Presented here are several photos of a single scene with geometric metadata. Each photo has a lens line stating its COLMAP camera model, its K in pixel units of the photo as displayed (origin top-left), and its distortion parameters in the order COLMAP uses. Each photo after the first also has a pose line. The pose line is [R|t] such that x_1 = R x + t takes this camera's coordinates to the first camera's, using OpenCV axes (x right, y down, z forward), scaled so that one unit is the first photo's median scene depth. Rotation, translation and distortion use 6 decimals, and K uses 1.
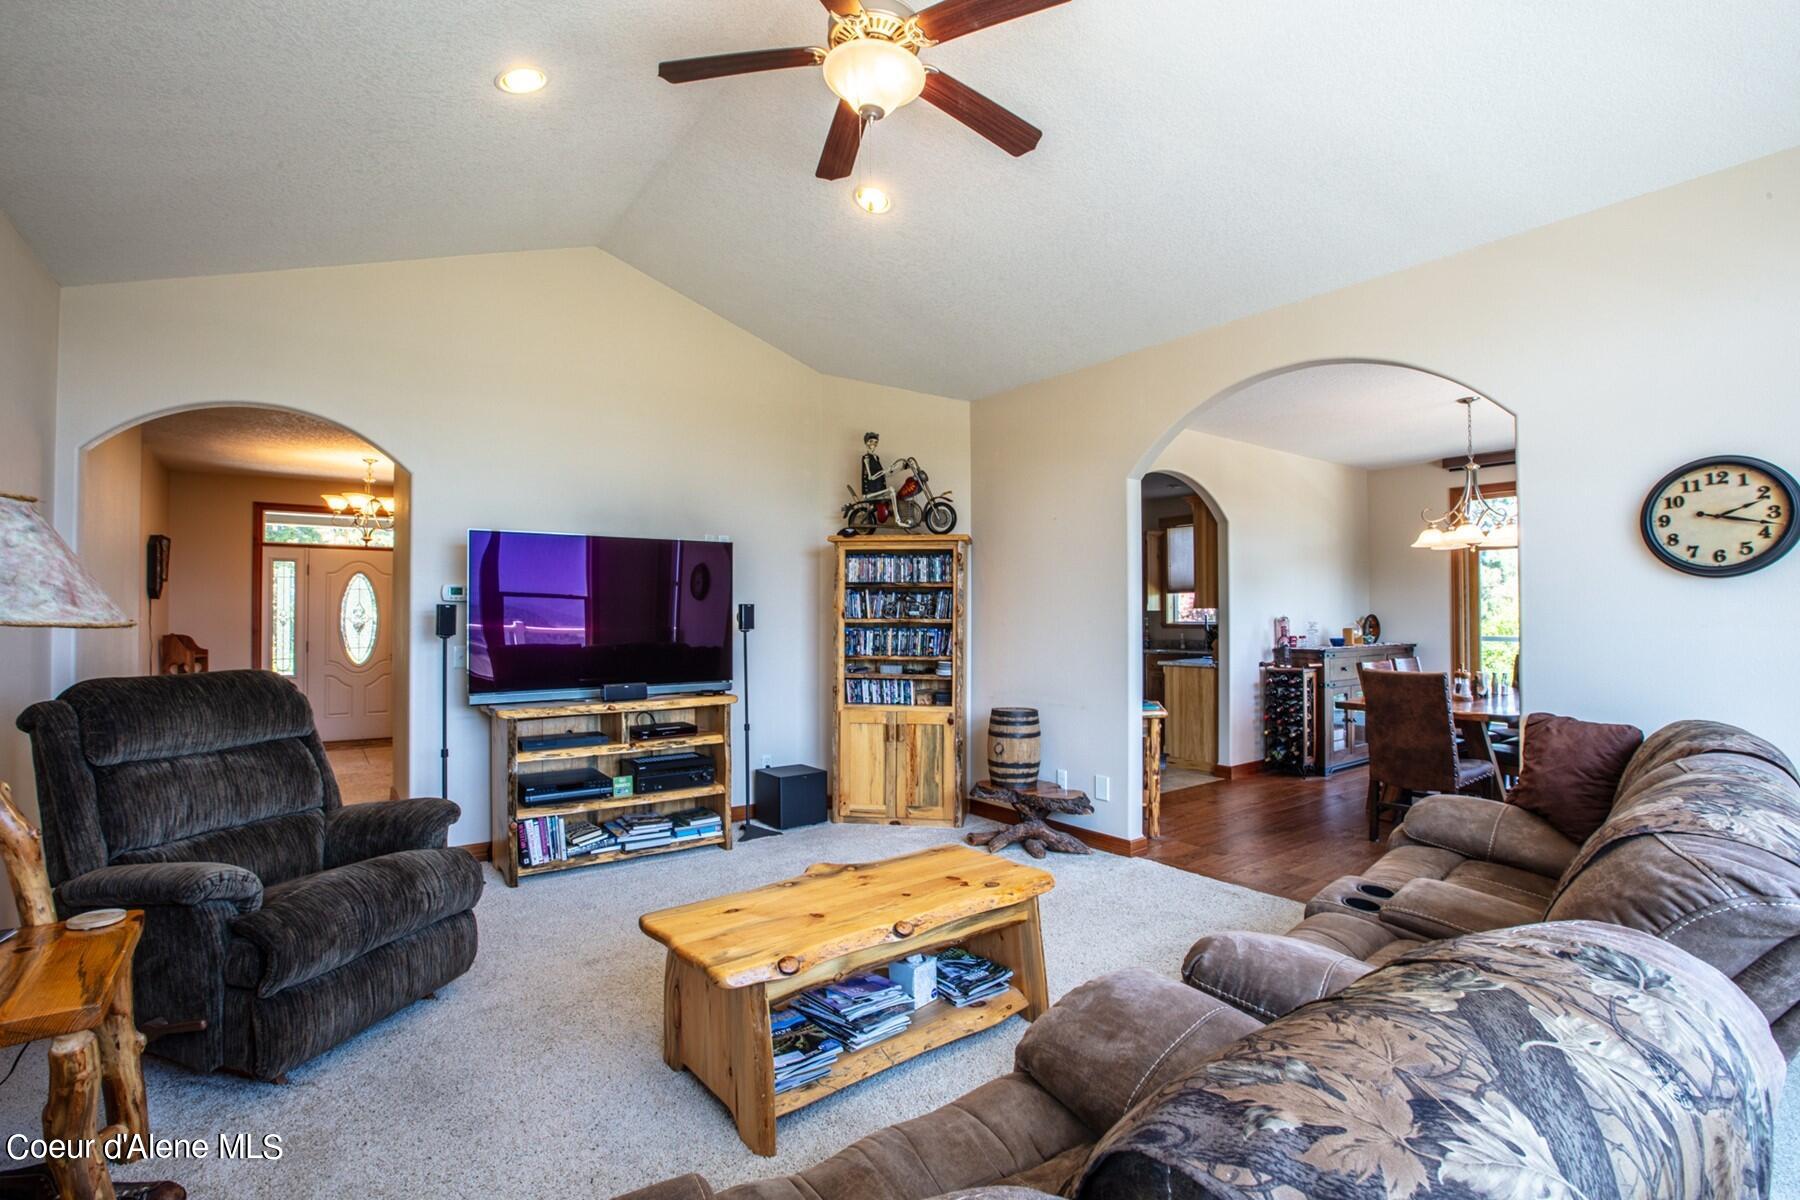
lens RADIAL K [[870.7, 0, 900.0], [0, 870.7, 600.0], [0, 0, 1]] dist [0.000239, -0.000005]
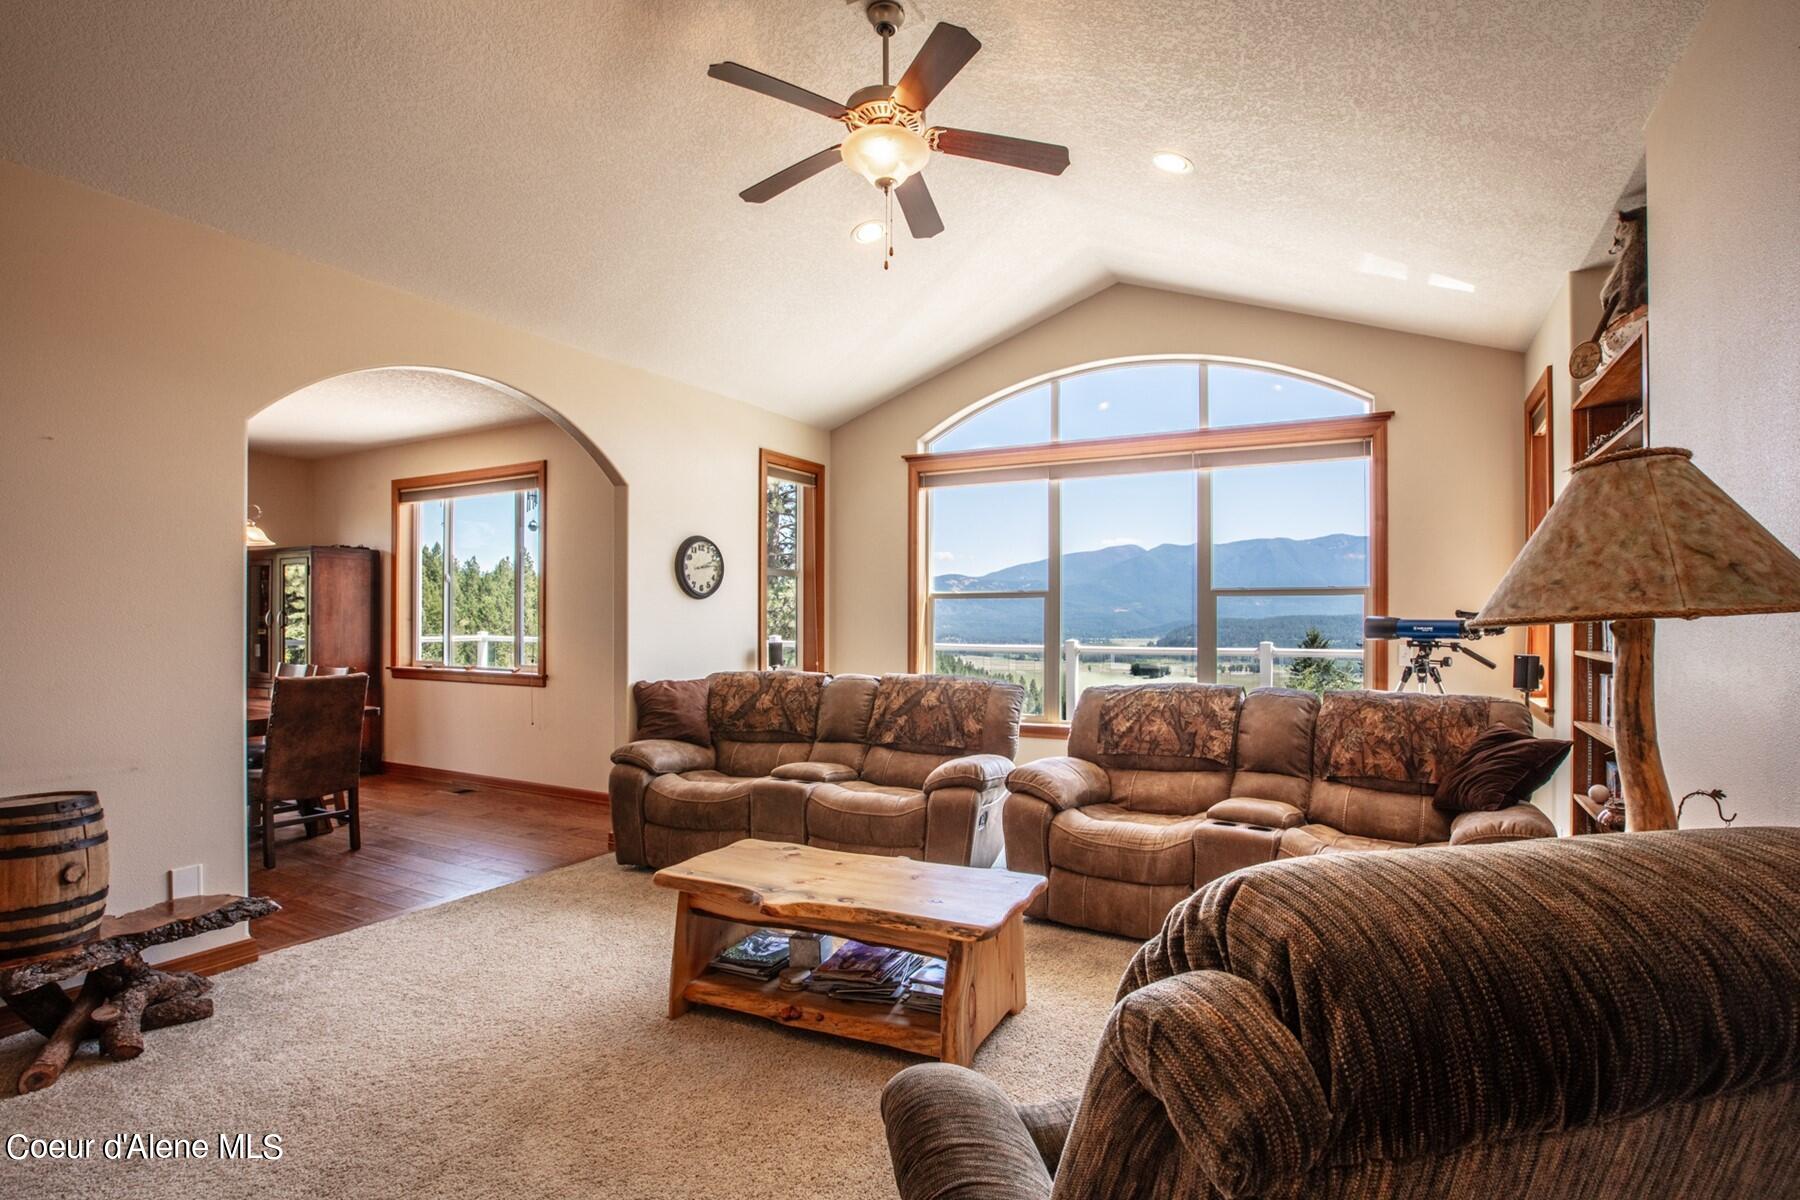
lens RADIAL K [[870.7, 0, 900.0], [0, 870.7, 600.0], [0, 0, 1]] dist [0.000239, -0.000005]
pose [[-0.440380, 0.025578, 0.897447, -0.722158], [-0.016365, 0.999199, -0.036508, 0.028719], [-0.897662, -0.030764, -0.439608, 1.072569]]
